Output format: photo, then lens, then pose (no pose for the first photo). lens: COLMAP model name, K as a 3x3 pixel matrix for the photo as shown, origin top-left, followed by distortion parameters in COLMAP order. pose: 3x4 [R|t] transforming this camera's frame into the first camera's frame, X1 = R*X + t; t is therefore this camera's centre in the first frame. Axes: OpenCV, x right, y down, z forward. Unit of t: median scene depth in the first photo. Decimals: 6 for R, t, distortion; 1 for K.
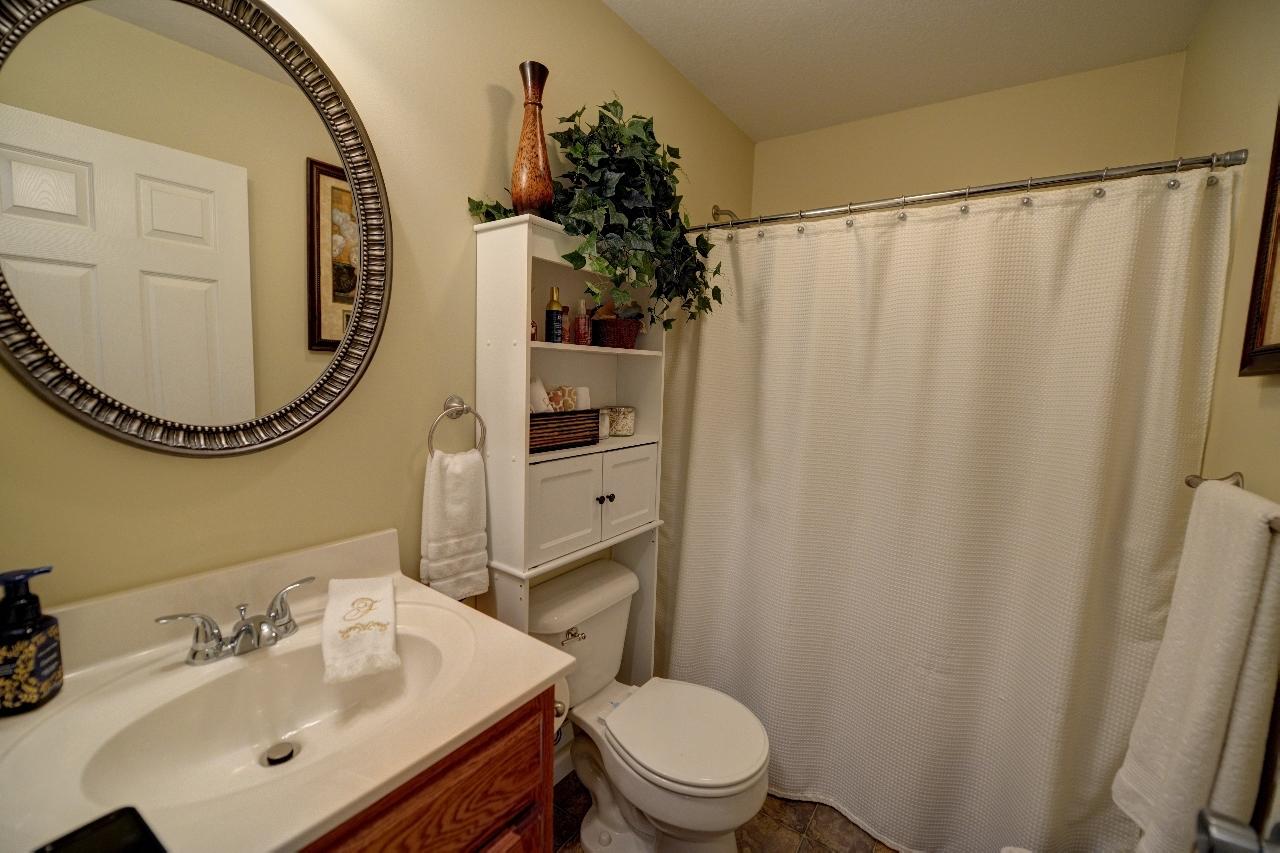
lens RADIAL K [[518.5, 0, 657.7], [0, 518.5, 426.7], [0, 0, 1]] dist [-0.020020, -0.001995]
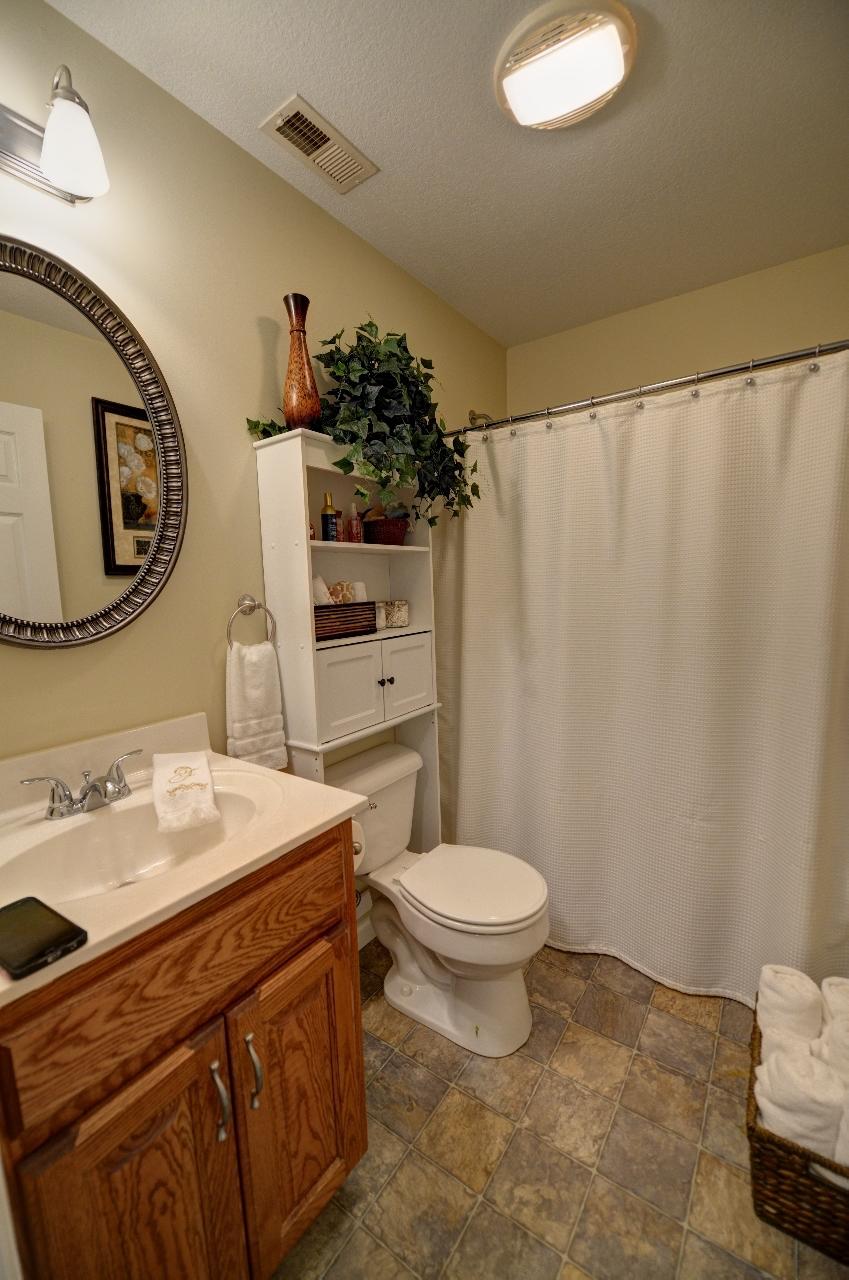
lens RADIAL K [[521.2, 0, 422.1], [0, 521.2, 643.2], [0, 0, 1]] dist [-0.018904, -0.002172]
pose [[0.997286, -0.067650, -0.029041, 0.014985], [0.067704, 0.997705, 0.000897, 0.068138], [0.028914, -0.002861, 0.999578, -0.120688]]
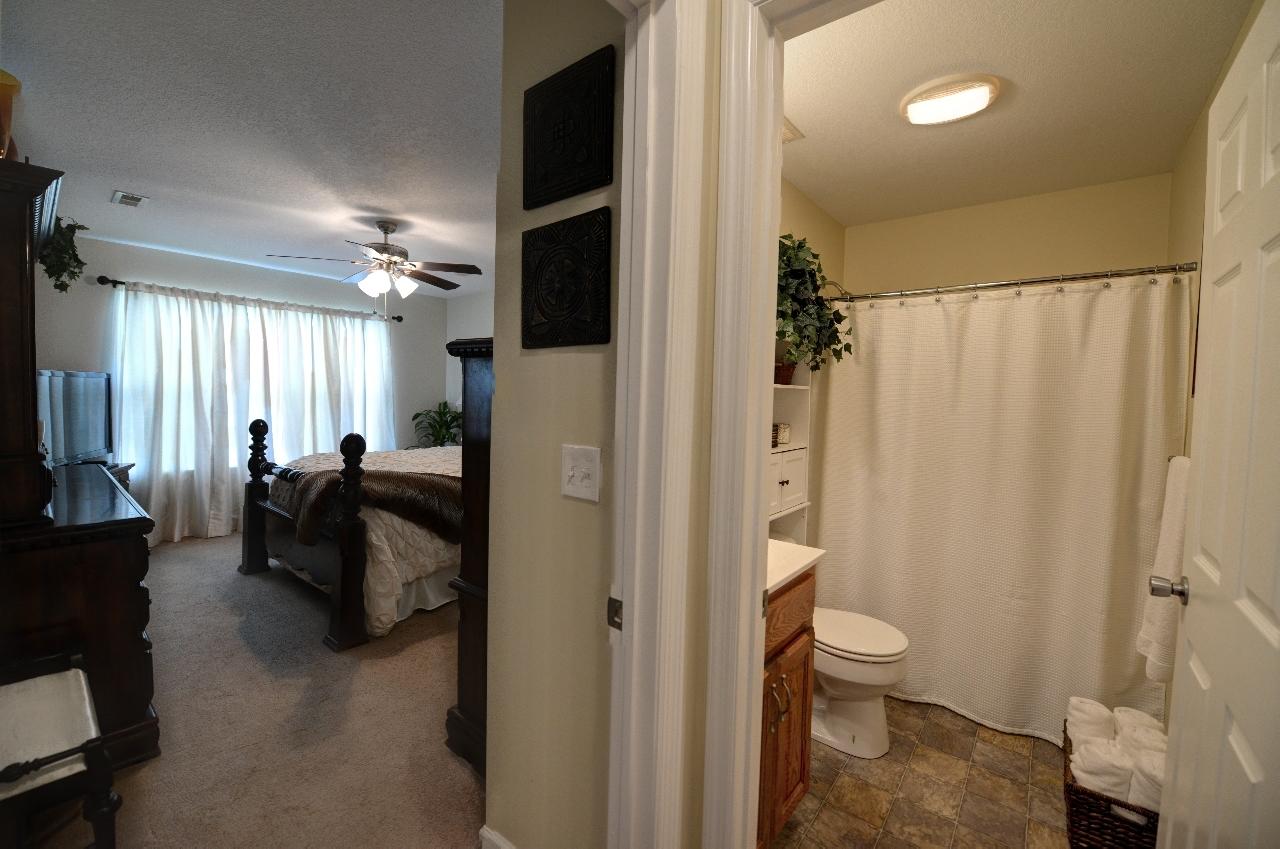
lens RADIAL K [[521.2, 0, 643.9], [0, 521.2, 415.6], [0, 0, 1]] dist [-0.018904, -0.002172]
pose [[0.996632, -0.013150, -0.080940, -0.431527], [0.007176, 0.997258, -0.073654, 0.056907], [0.081687, 0.072825, 0.993994, -0.647490]]
